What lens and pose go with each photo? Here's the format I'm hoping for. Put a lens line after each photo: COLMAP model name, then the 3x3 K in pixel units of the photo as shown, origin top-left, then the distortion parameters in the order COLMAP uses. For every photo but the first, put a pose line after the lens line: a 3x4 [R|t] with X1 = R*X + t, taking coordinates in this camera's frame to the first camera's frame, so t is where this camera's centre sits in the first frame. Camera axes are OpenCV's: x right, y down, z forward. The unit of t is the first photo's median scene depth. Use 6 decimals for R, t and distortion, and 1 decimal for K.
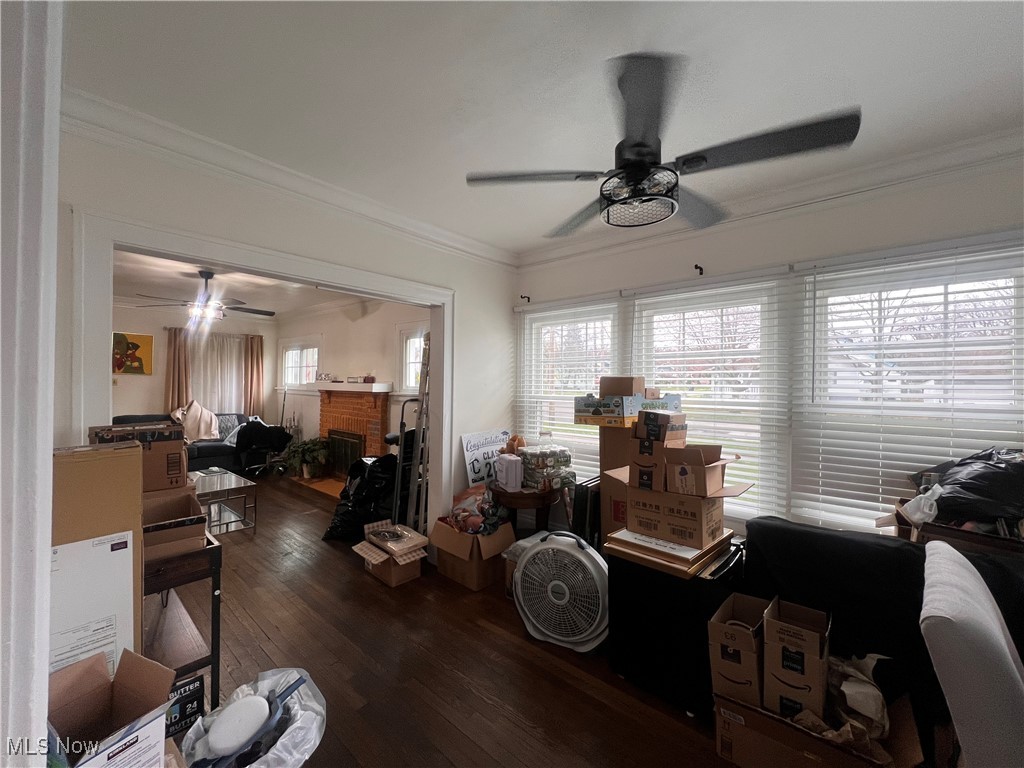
lens RADIAL K [[408.6, 0, 510.8], [0, 408.6, 384.3], [0, 0, 1]] dist [-0.002738, 0.000349]
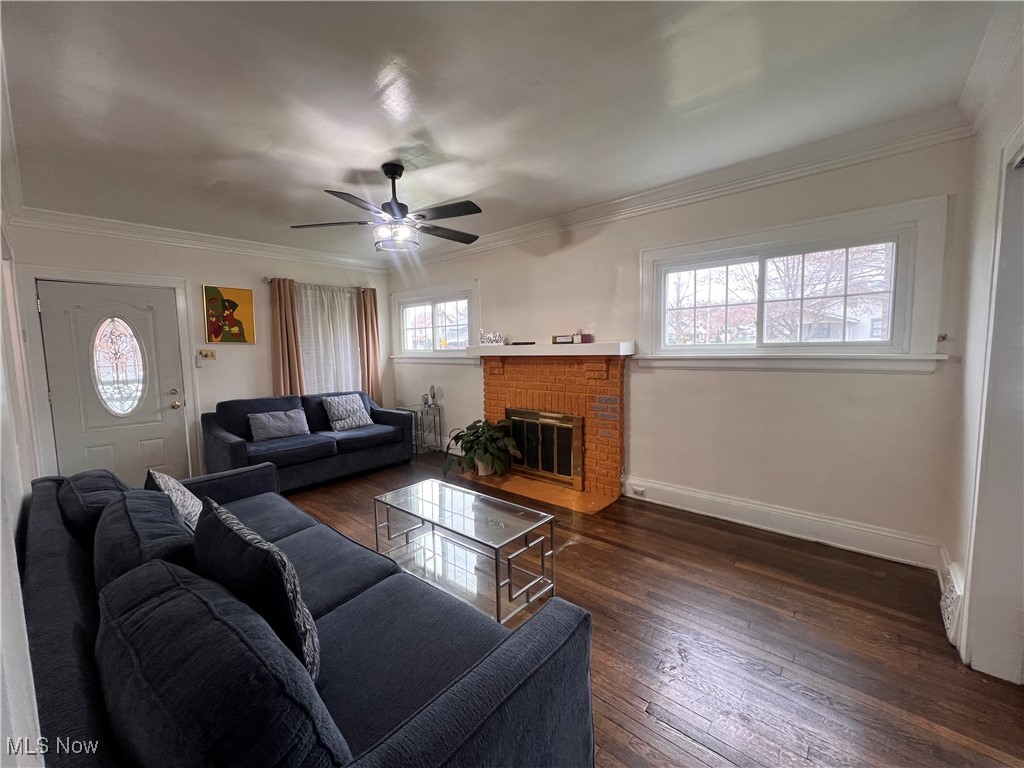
lens RADIAL K [[408.6, 0, 512.1], [0, 408.6, 383.8], [0, 0, 1]] dist [-0.002738, 0.000349]
pose [[0.999339, -0.032658, -0.015993, -0.430340], [0.033952, 0.995473, 0.088774, -0.000090], [0.013021, -0.089258, 0.995923, 0.276446]]
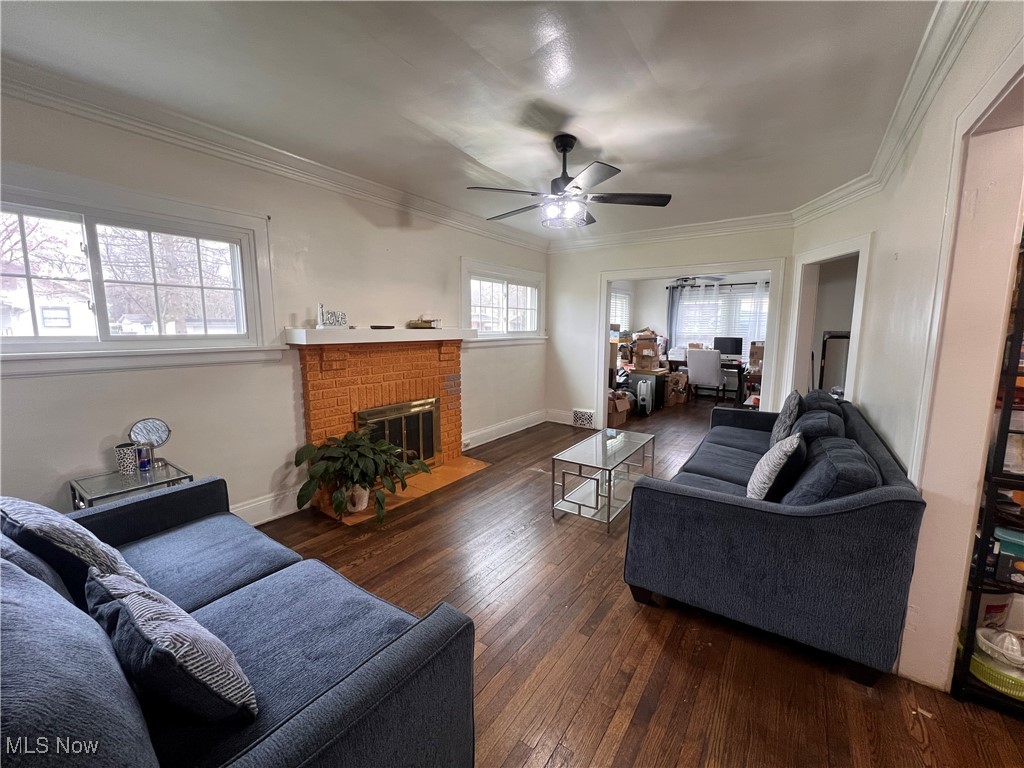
lens RADIAL K [[408.6, 0, 509.8], [0, 408.6, 384.1], [0, 0, 1]] dist [-0.002738, 0.000349]
pose [[-0.083262, -0.149557, 0.985241, -1.030366], [0.001499, 0.988654, 0.150202, -0.013851], [-0.996527, 0.013983, -0.082093, 0.854117]]
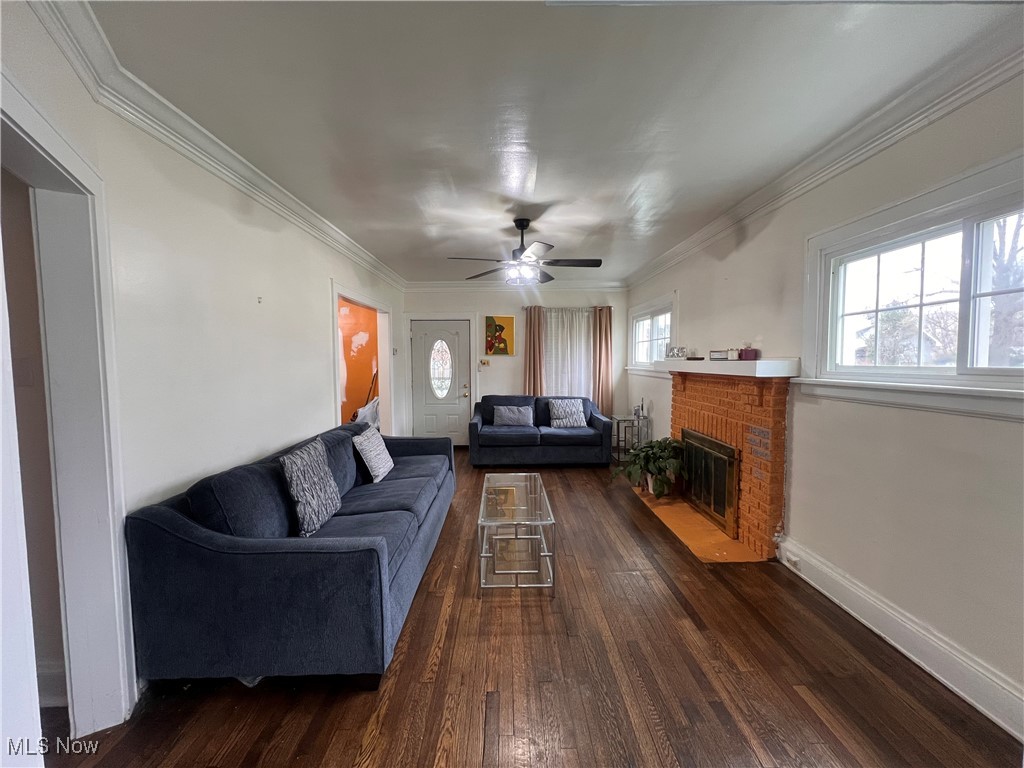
lens RADIAL K [[408.6, 0, 511.8], [0, 408.6, 383.6], [0, 0, 1]] dist [-0.002738, 0.000349]
pose [[0.657722, 0.027343, -0.752765, -0.125156], [0.013831, 0.998734, 0.048362, -0.002298], [0.753134, -0.042220, 0.656511, 0.348697]]
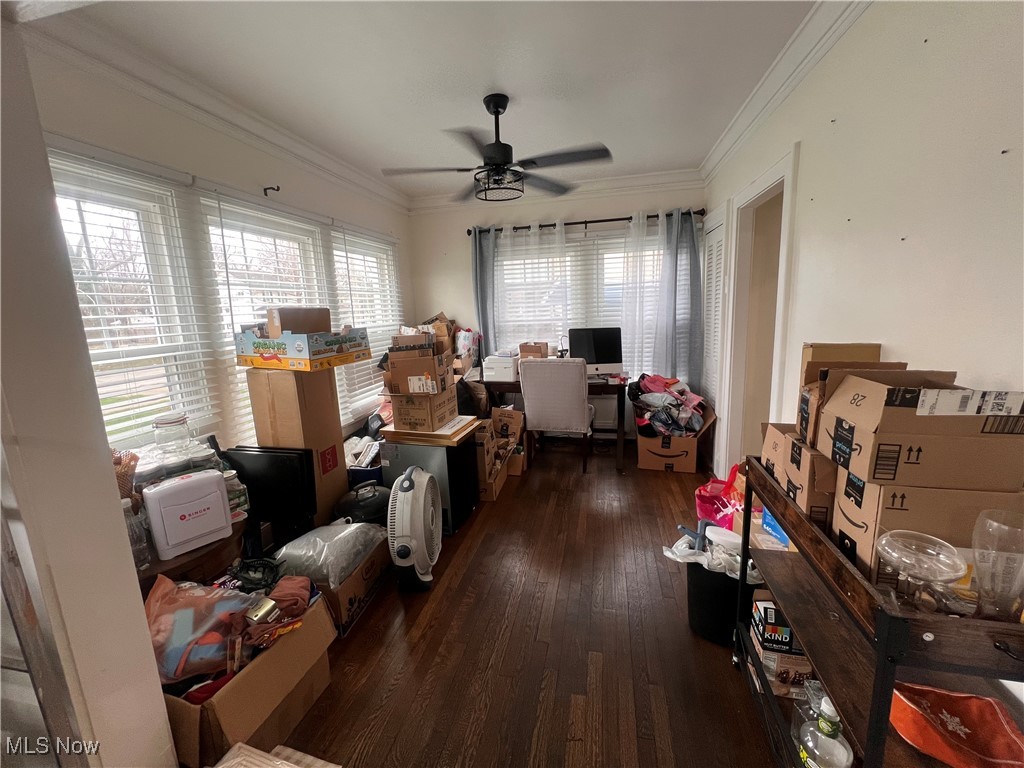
lens RADIAL K [[408.6, 0, 508.7], [0, 408.6, 384.8], [0, 0, 1]] dist [-0.002738, 0.000349]
pose [[-0.459961, -0.152302, 0.874780, -0.310169], [0.036772, 0.981068, 0.190142, -0.003462], [-0.887178, 0.119625, -0.445652, 0.470947]]
